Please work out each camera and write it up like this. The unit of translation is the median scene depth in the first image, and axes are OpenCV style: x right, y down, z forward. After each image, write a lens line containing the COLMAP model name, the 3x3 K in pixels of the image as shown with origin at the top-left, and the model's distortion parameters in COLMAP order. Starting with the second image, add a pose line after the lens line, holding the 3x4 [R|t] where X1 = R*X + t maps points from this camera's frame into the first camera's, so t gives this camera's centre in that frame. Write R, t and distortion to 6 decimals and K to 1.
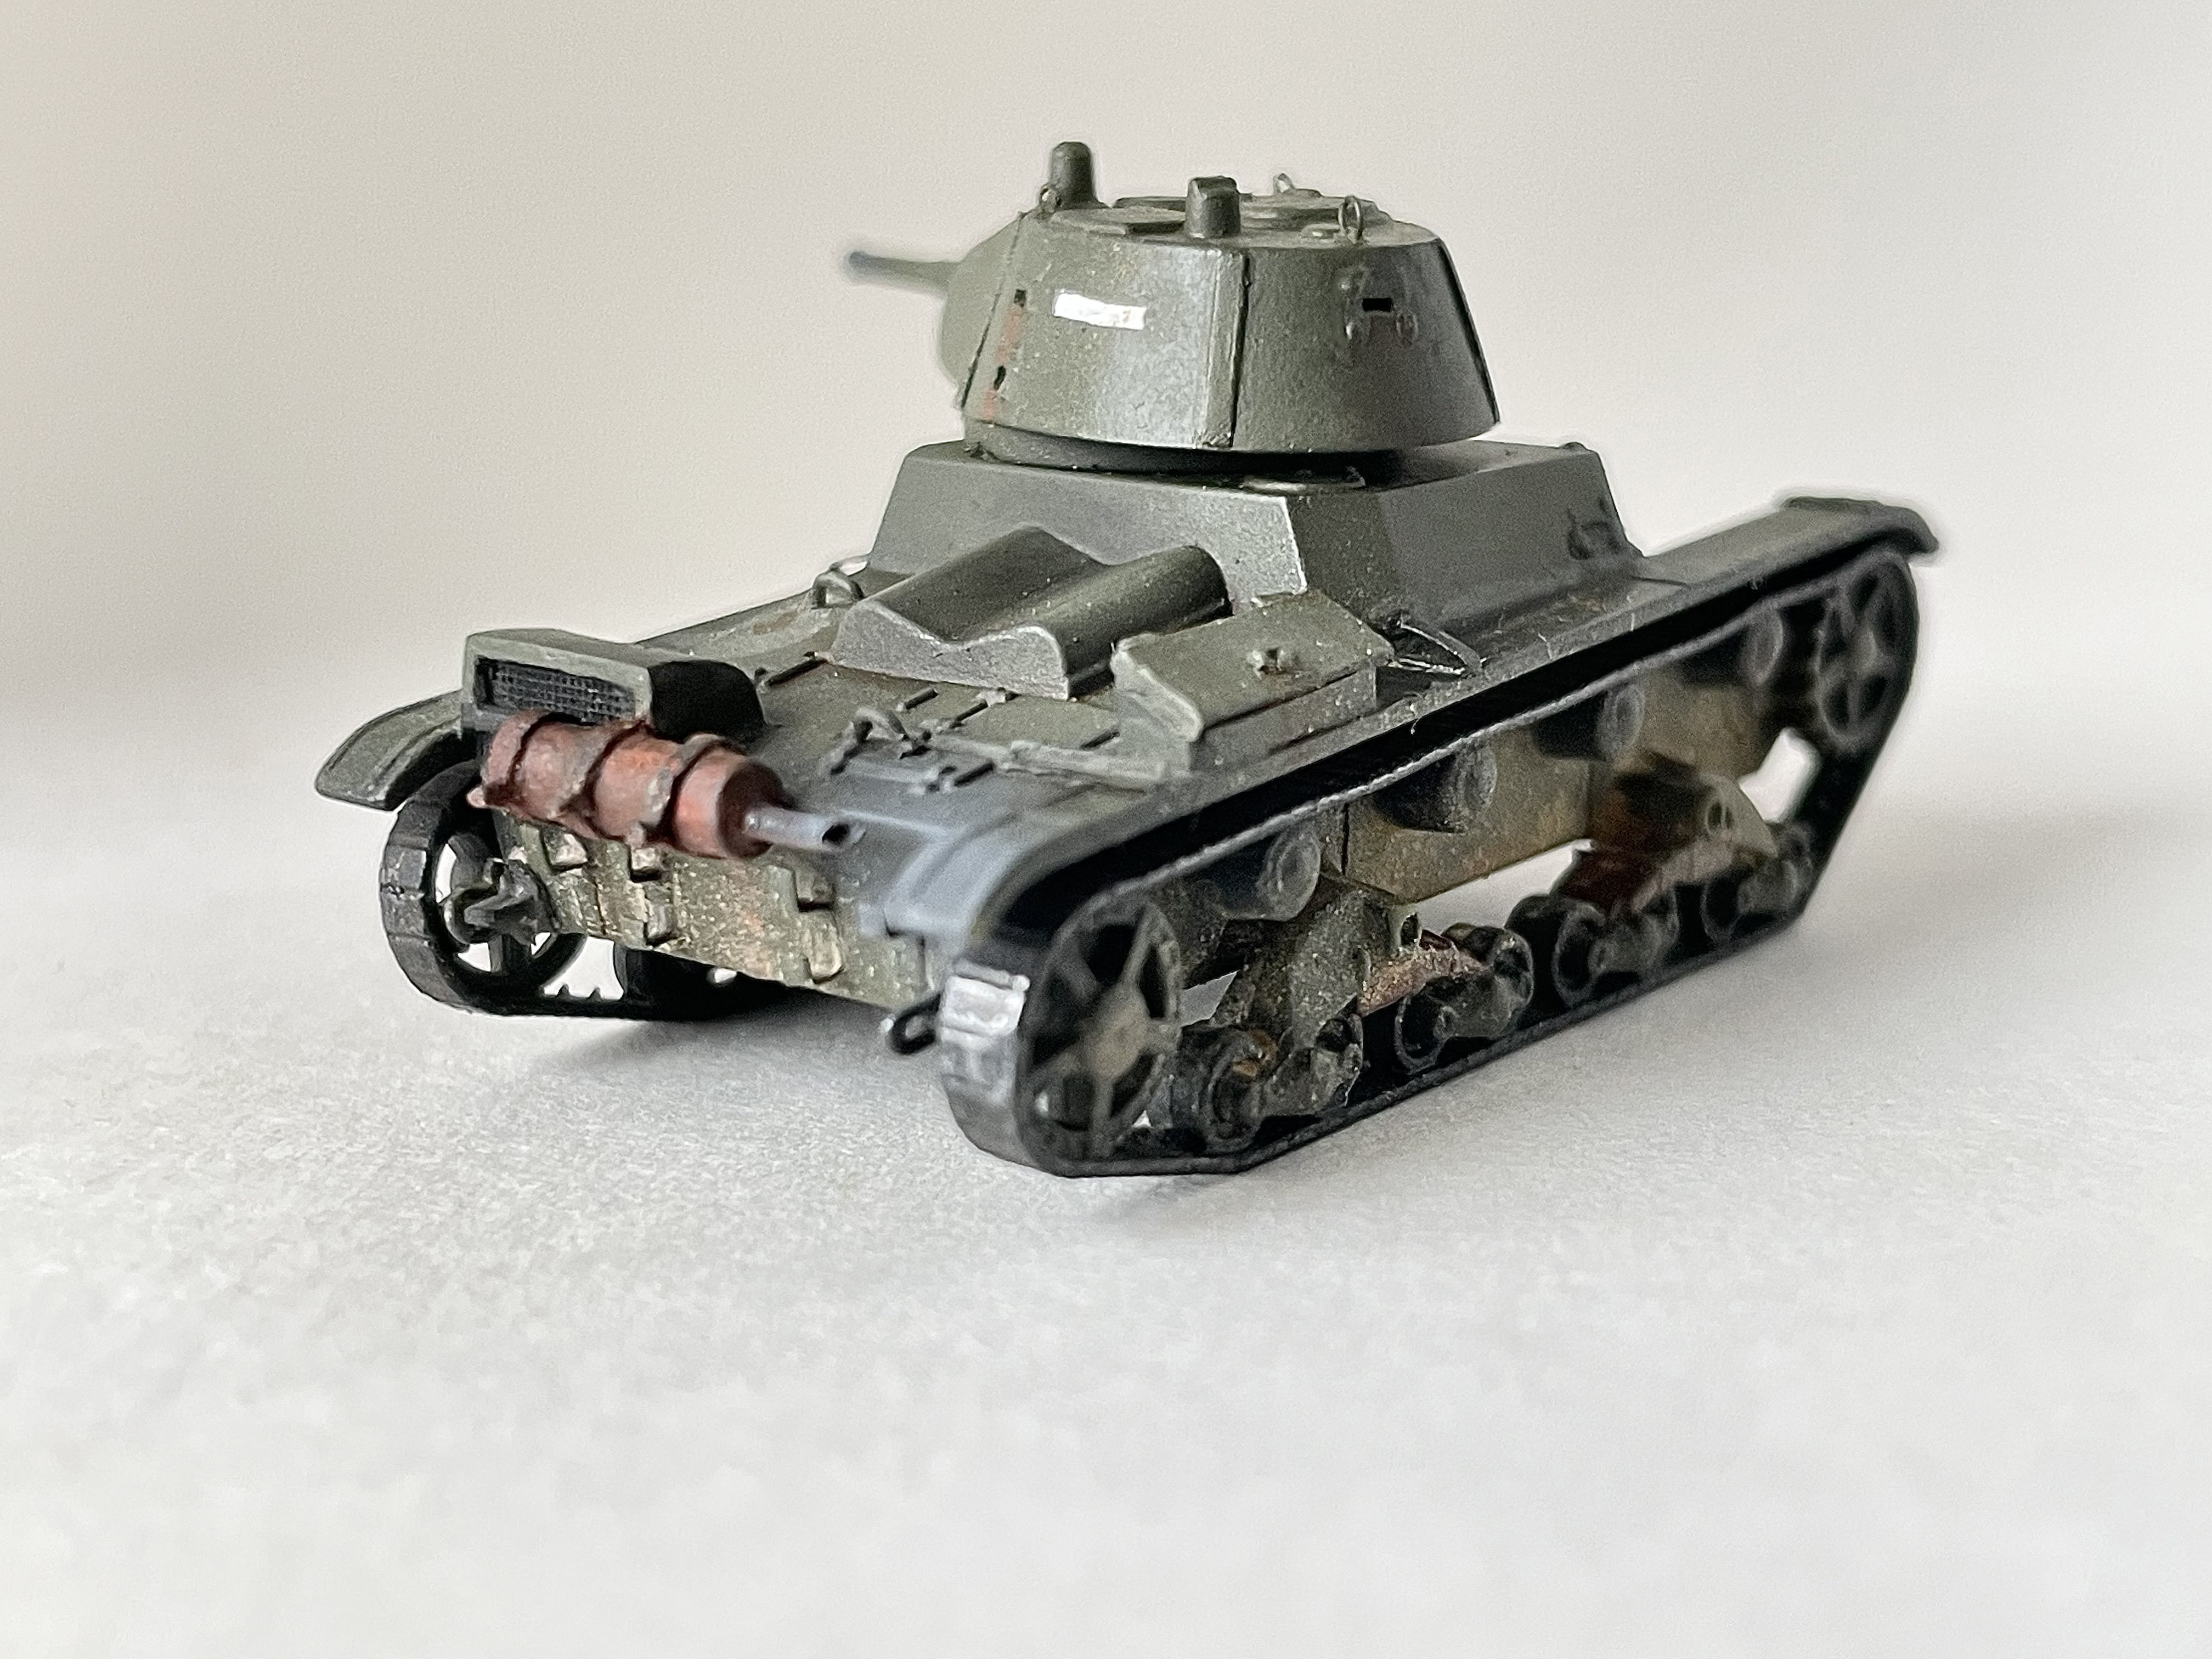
lens RADIAL K [[3090.6, 0, 1109.0], [0, 3090.6, 787.4], [0, 0, 1]] dist [0.107382, -1.323732]
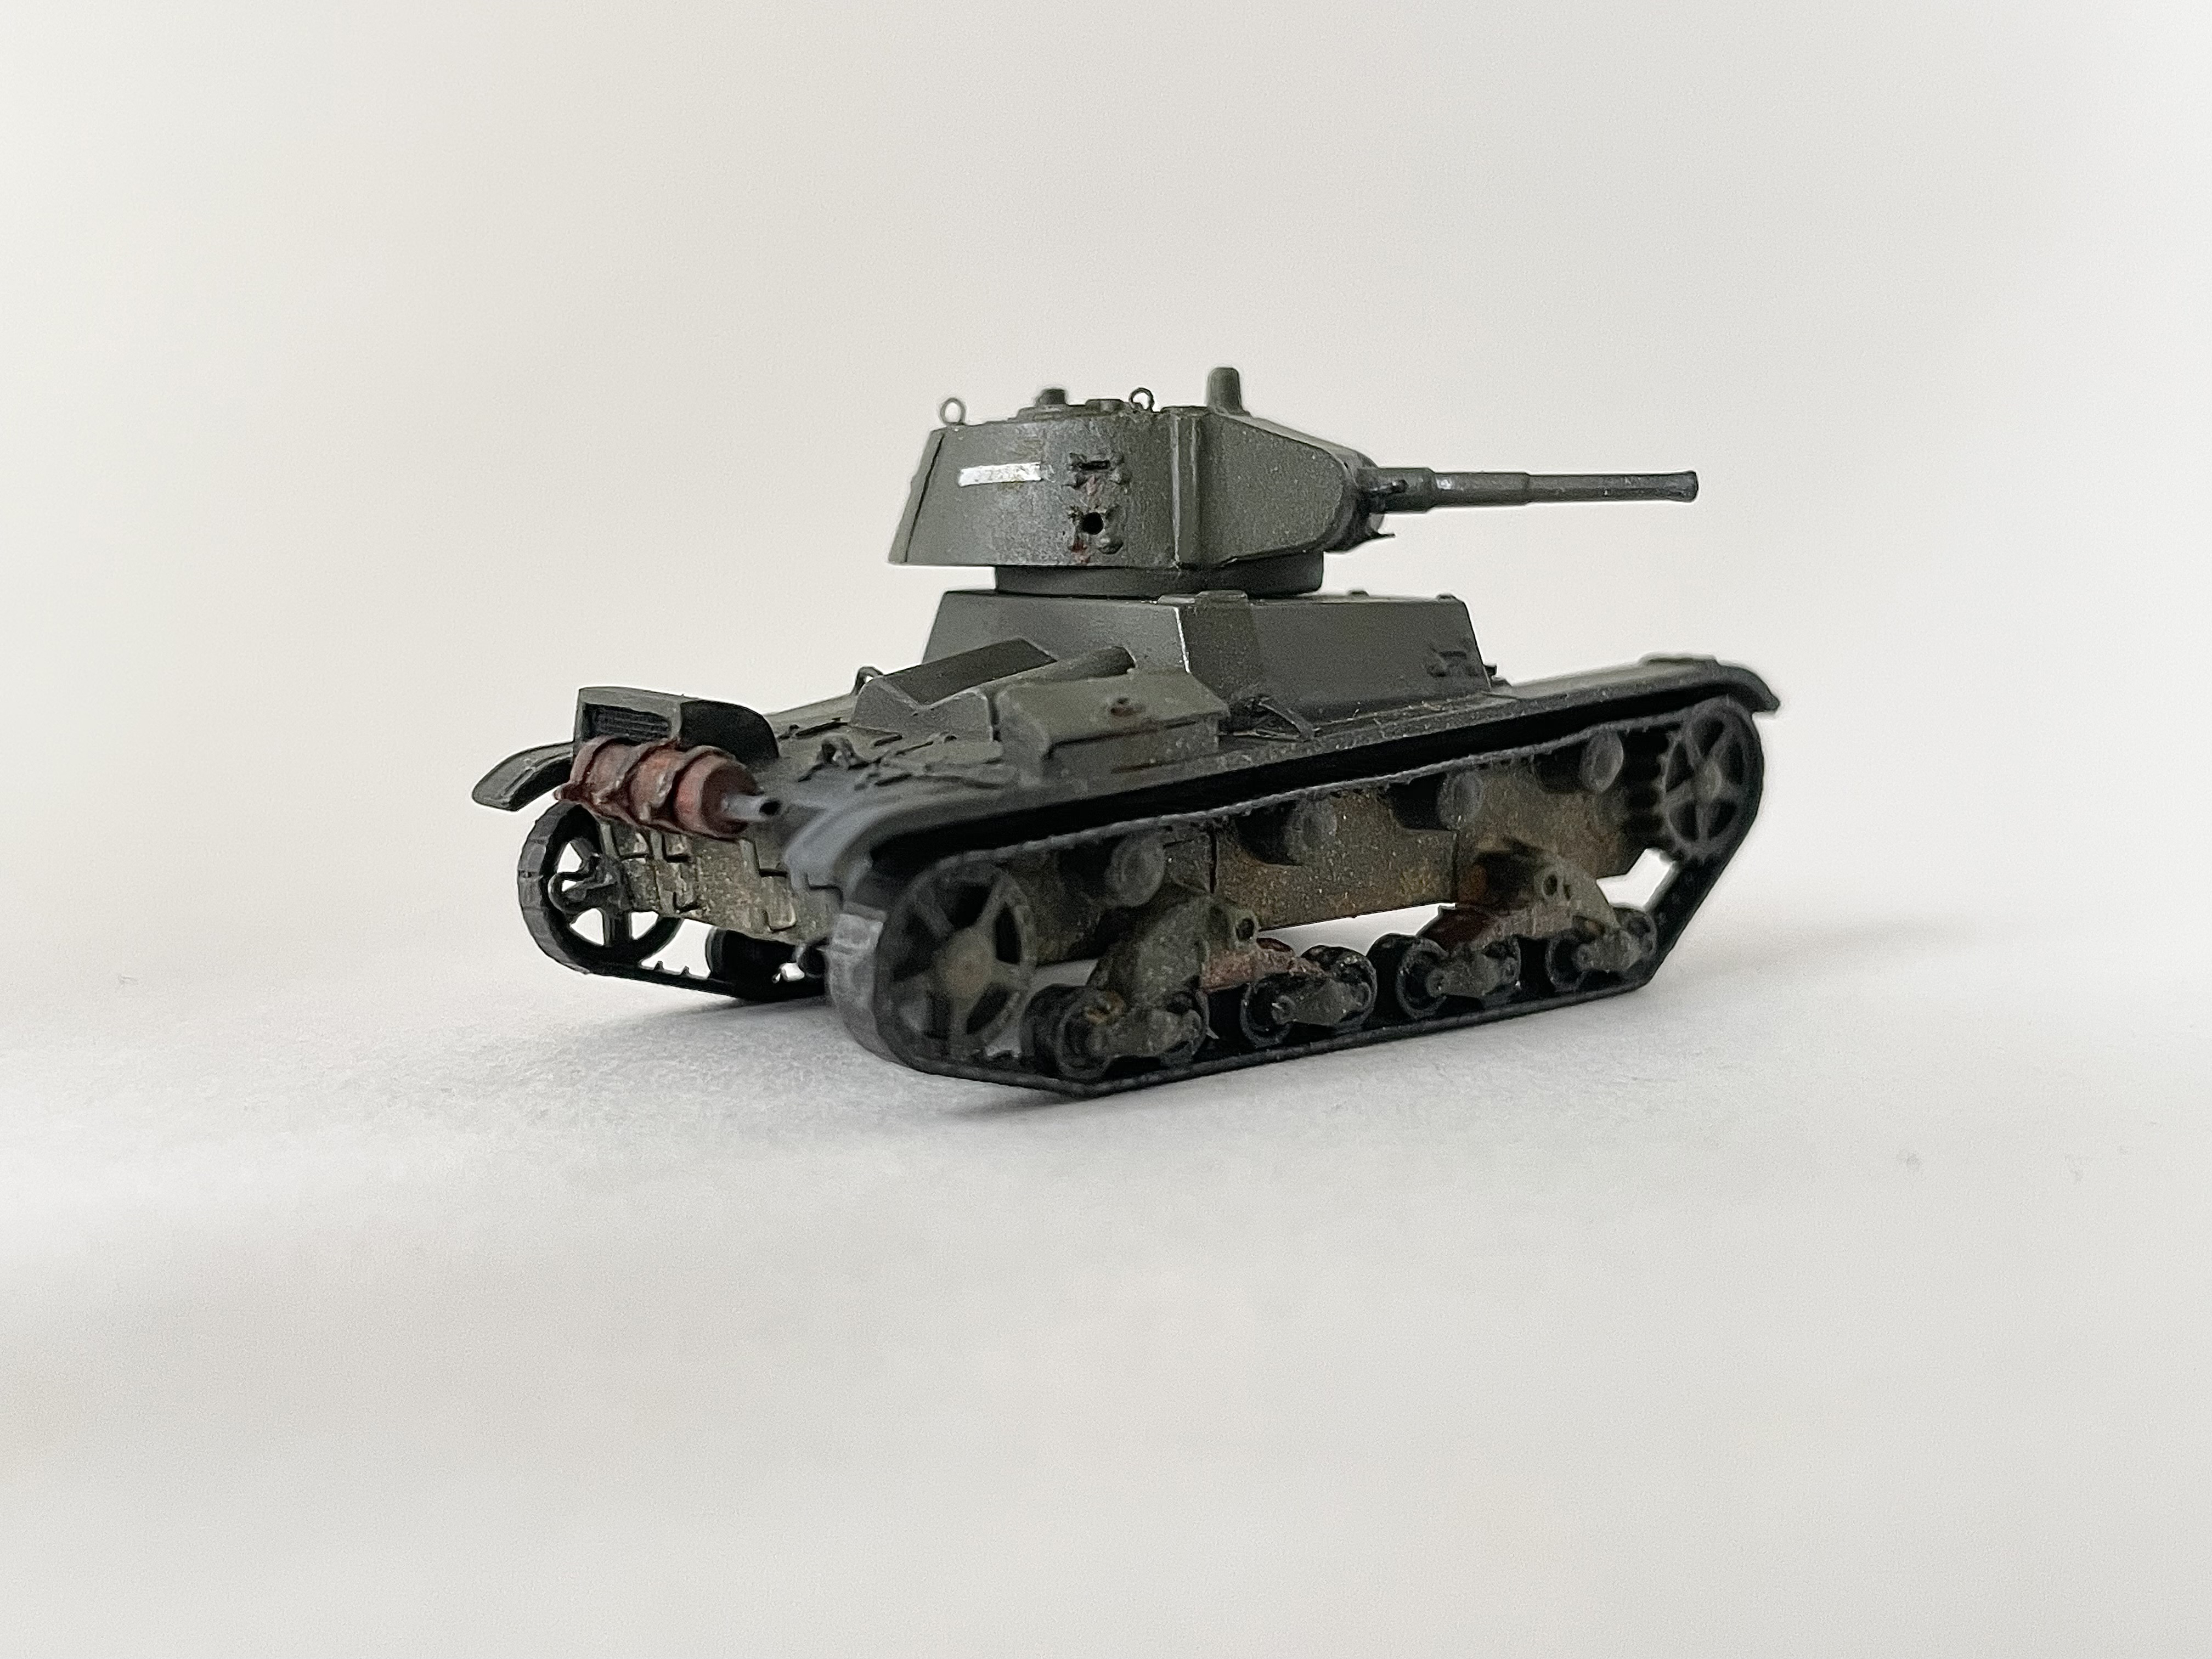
lens RADIAL K [[2370.7, 0, 1106.0], [0, 2370.7, 829.5], [0, 0, 1]] dist [0.067169, -0.000575]
pose [[0.985129, 0.034587, -0.168300, 0.207409], [-0.050930, 0.994289, -0.093780, 0.101945], [0.164096, 0.100957, 0.981265, -0.000113]]
